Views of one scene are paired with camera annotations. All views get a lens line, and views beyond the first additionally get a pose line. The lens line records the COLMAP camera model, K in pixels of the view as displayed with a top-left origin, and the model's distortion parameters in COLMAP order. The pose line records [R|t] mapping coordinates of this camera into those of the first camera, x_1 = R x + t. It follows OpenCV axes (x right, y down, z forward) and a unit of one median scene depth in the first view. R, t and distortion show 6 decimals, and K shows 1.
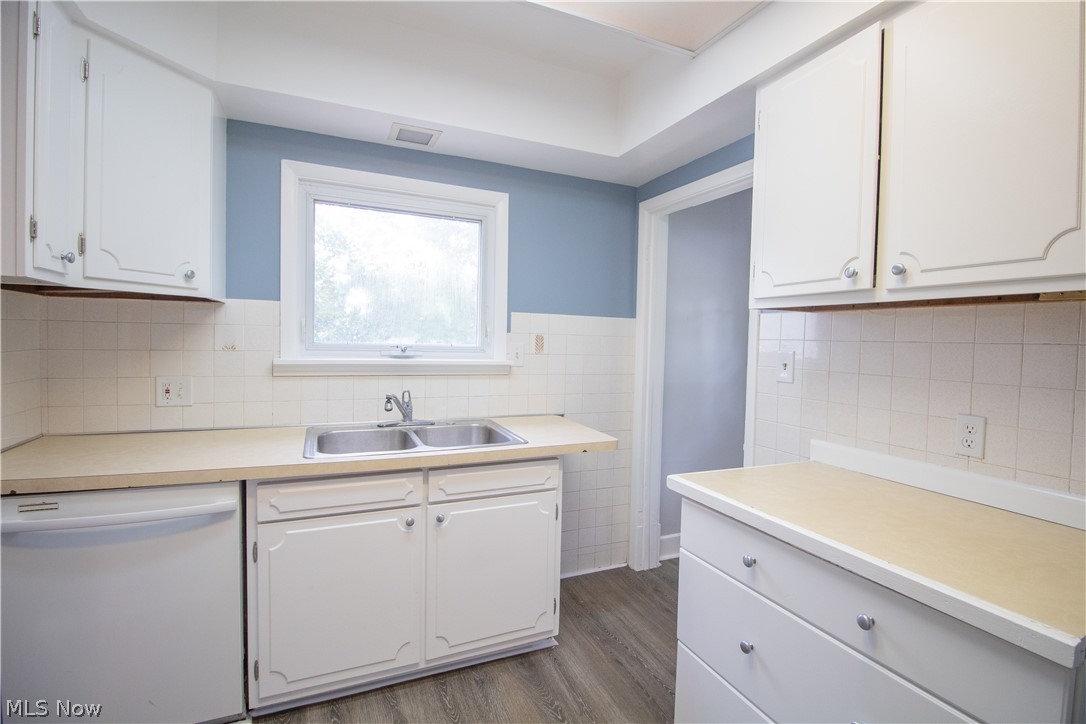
lens RADIAL K [[501.9, 0, 545.7], [0, 501.9, 357.6], [0, 0, 1]] dist [-0.002449, -0.012794]
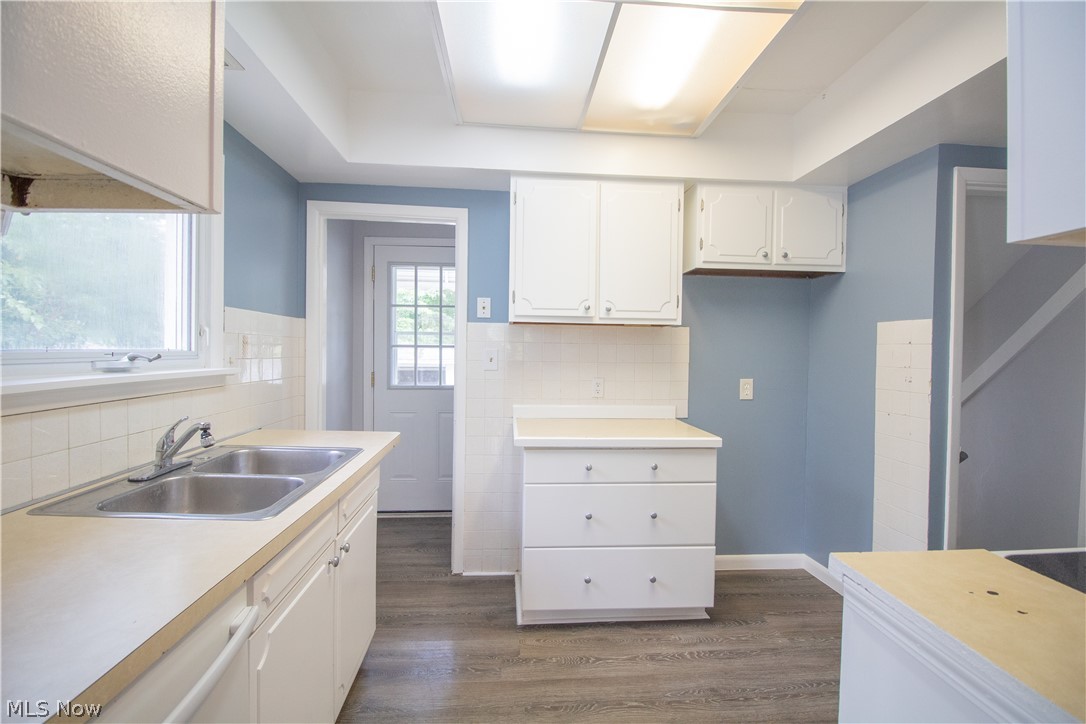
lens RADIAL K [[504.4, 0, 544.0], [0, 504.4, 358.7], [0, 0, 1]] dist [0.000650, -0.009757]
pose [[0.332147, -0.036455, 0.942523, -0.871760], [0.027152, 0.999208, 0.029079, -0.024151], [-0.942837, 0.015933, 0.332874, 0.357551]]
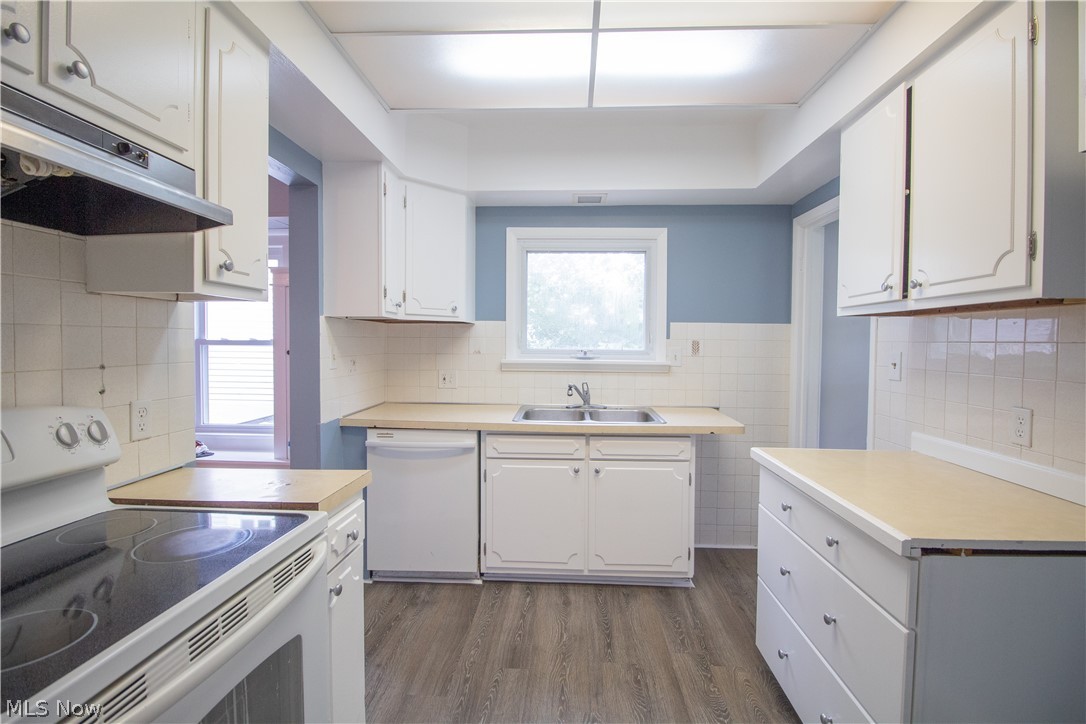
lens RADIAL K [[504.4, 0, 544.0], [0, 504.4, 358.7], [0, 0, 1]] dist [0.000650, -0.009757]
pose [[0.891236, -0.000597, -0.453540, 0.292603], [-0.003647, 0.999957, -0.008483, 0.014321], [0.453526, 0.009214, 0.891195, -0.336808]]
